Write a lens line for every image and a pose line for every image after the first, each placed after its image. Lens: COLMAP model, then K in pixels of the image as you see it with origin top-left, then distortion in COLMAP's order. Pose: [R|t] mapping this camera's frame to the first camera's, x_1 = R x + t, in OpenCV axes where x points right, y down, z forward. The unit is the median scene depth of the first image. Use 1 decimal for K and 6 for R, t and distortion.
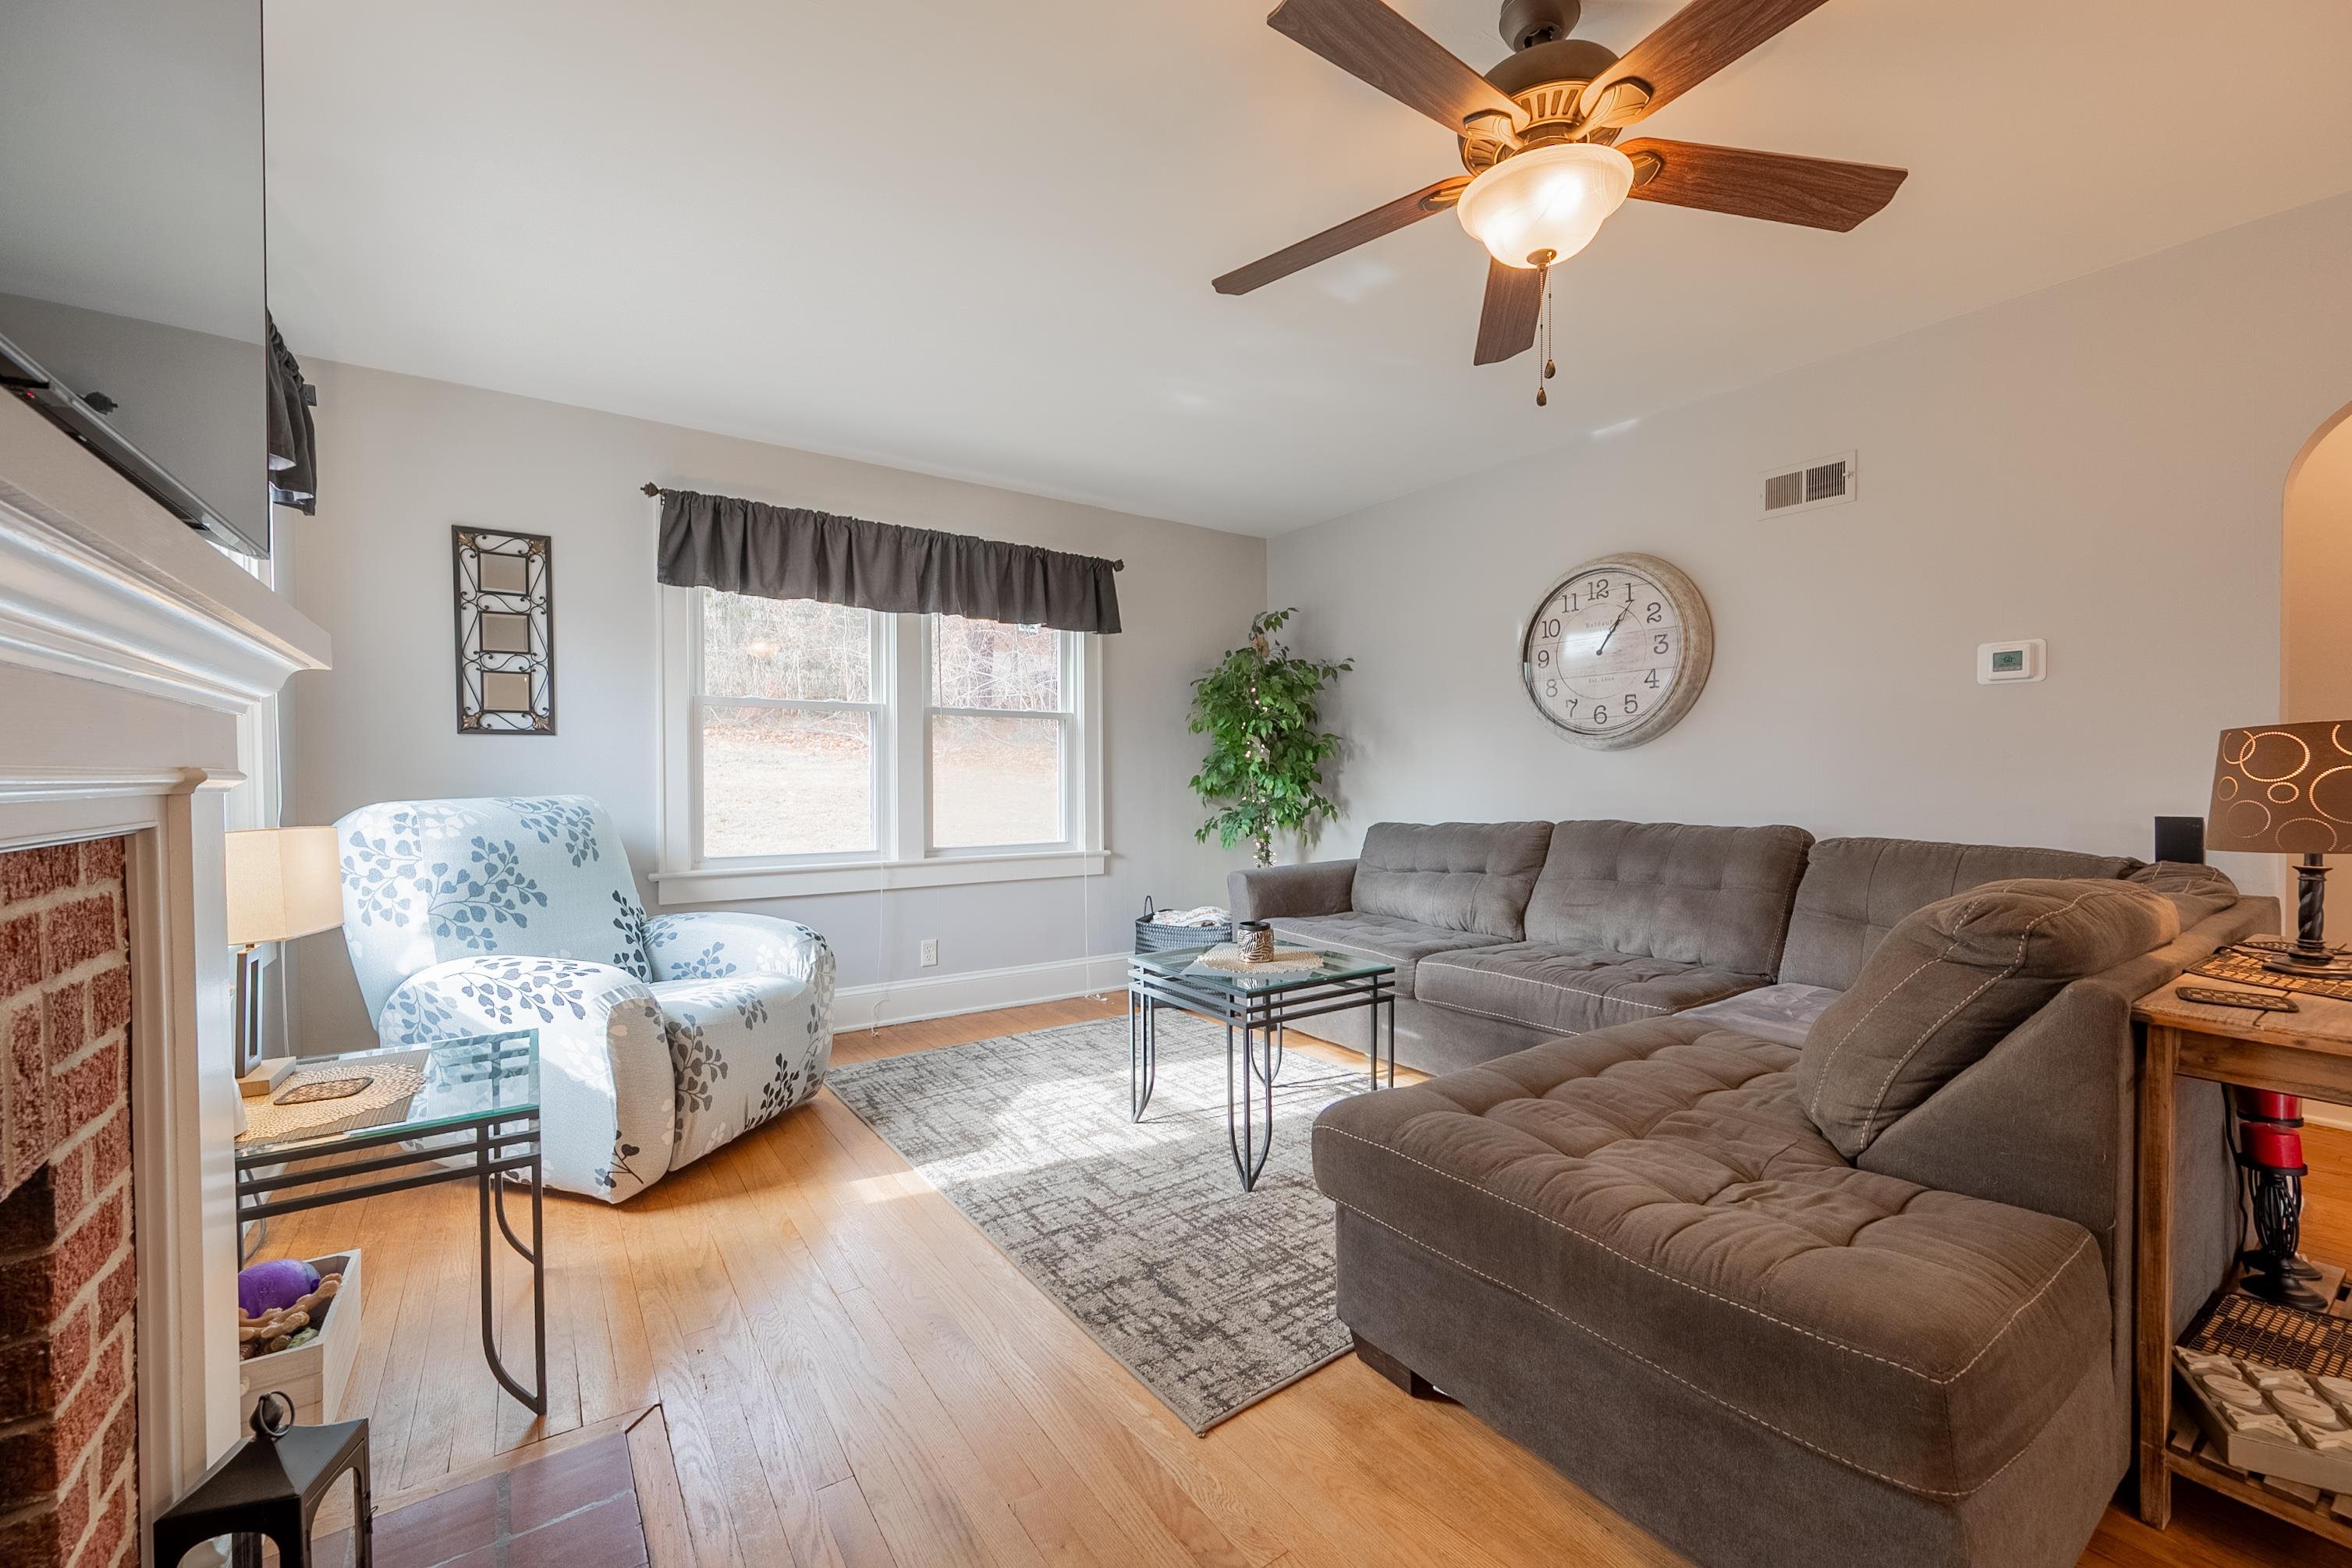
lens RADIAL K [[976.9, 0, 1169.4], [0, 976.9, 773.8], [0, 0, 1]] dist [0.002292, -0.000206]
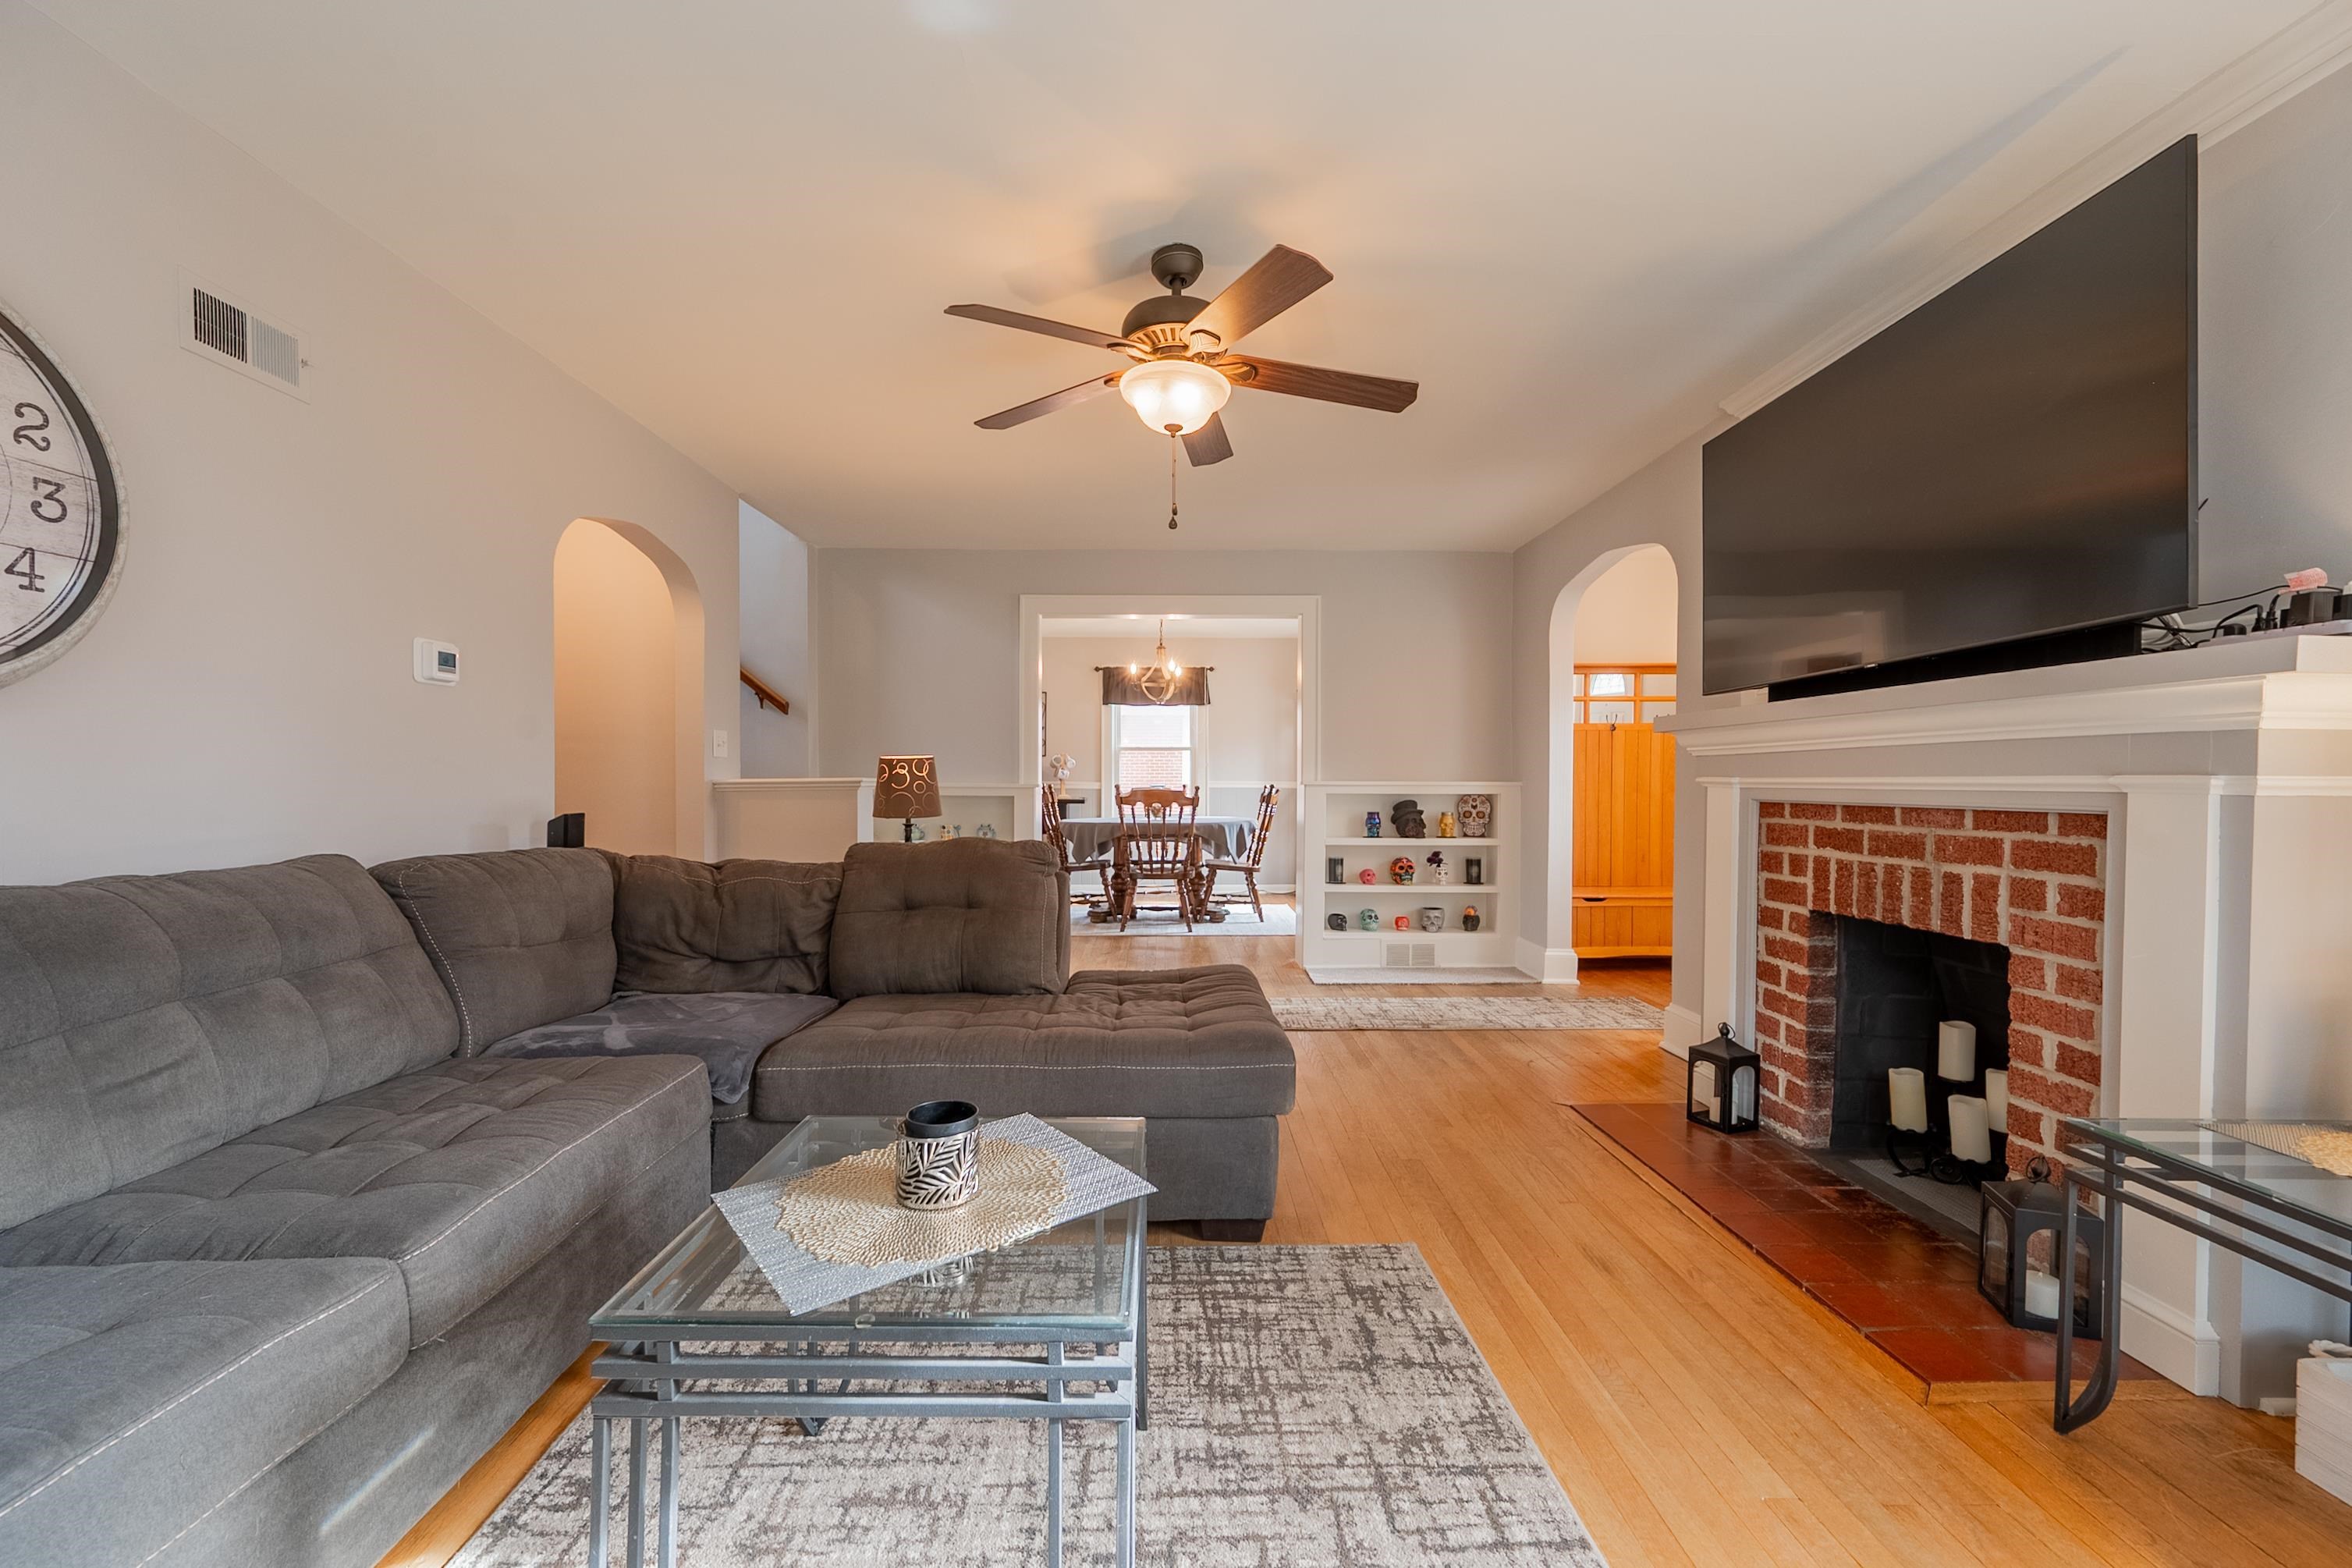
lens RADIAL K [[976.9, 0, 1158.5], [0, 976.9, 798.2], [0, 0, 1]] dist [0.002292, -0.000206]
pose [[-0.836226, -0.008821, 0.548313, -0.220278], [0.000111, 0.999868, 0.016256, 0.002235], [-0.548384, 0.013655, -0.836115, 1.216279]]
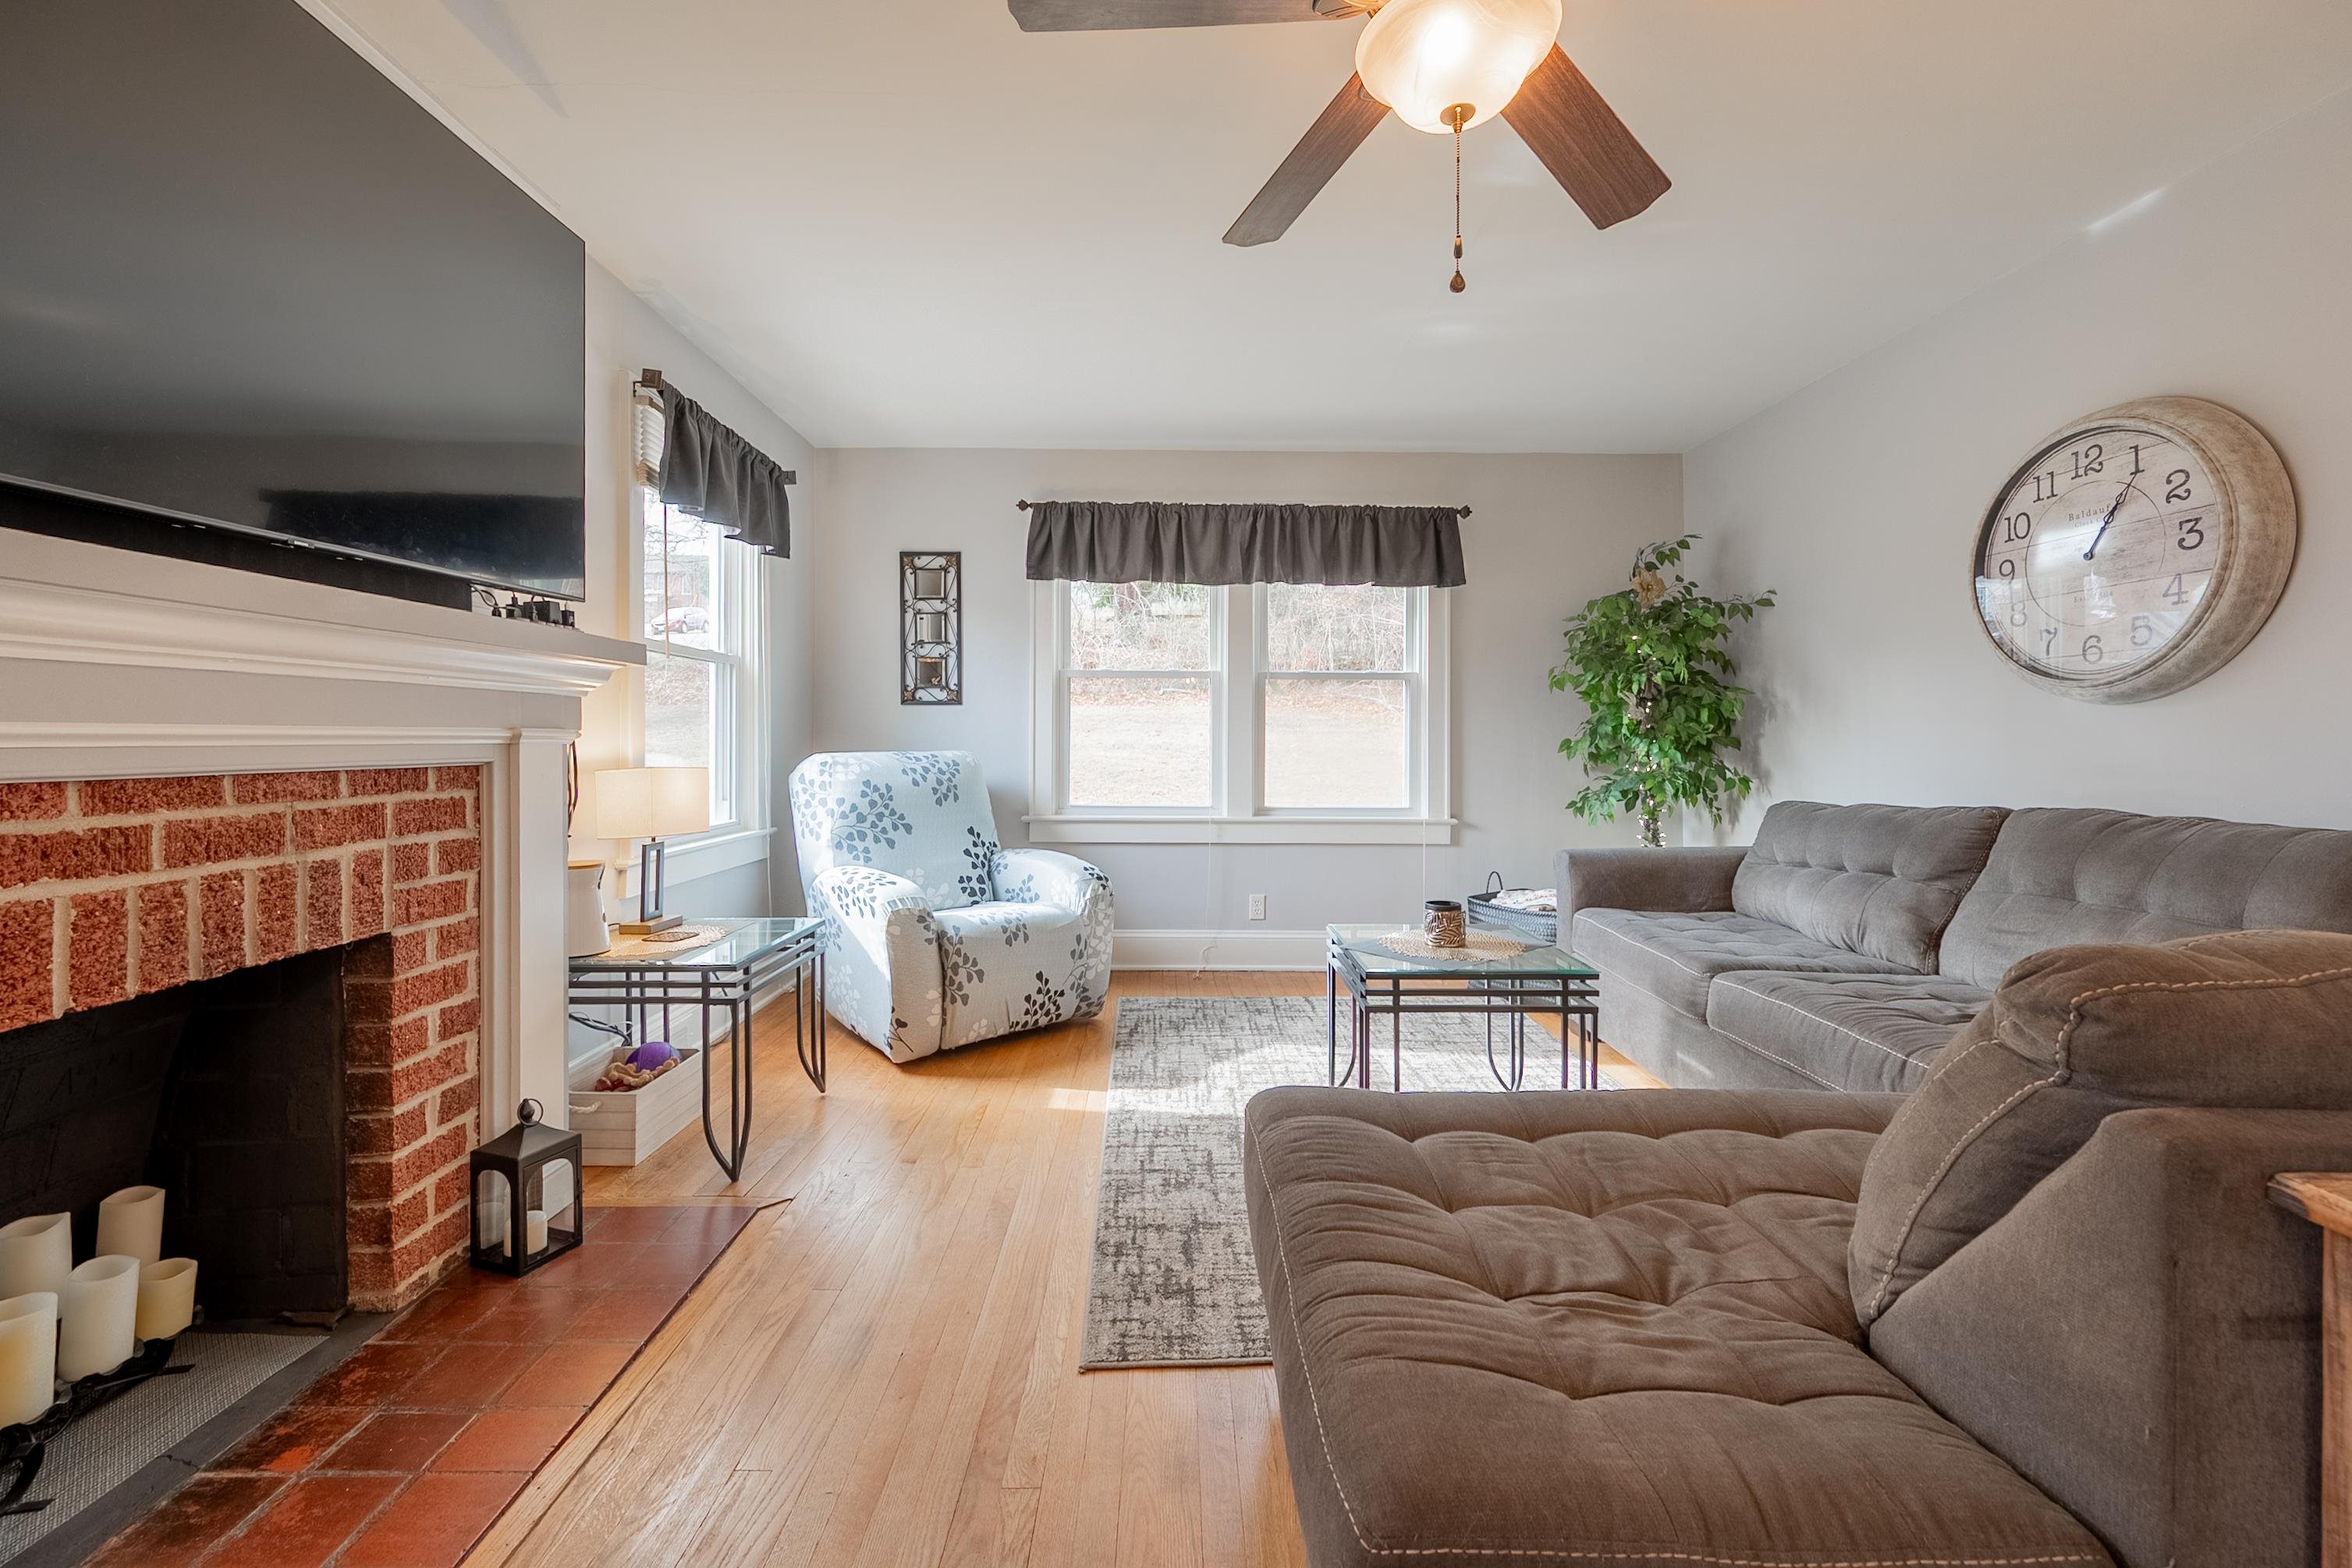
lens RADIAL K [[976.9, 0, 1117.1], [0, 976.9, 722.0], [0, 0, 1]] dist [0.002292, -0.000206]
pose [[0.808367, -0.004742, -0.588660, 0.345847], [-0.004368, 0.999892, -0.014053, 0.000979], [0.588663, 0.013931, 0.808258, 0.088577]]
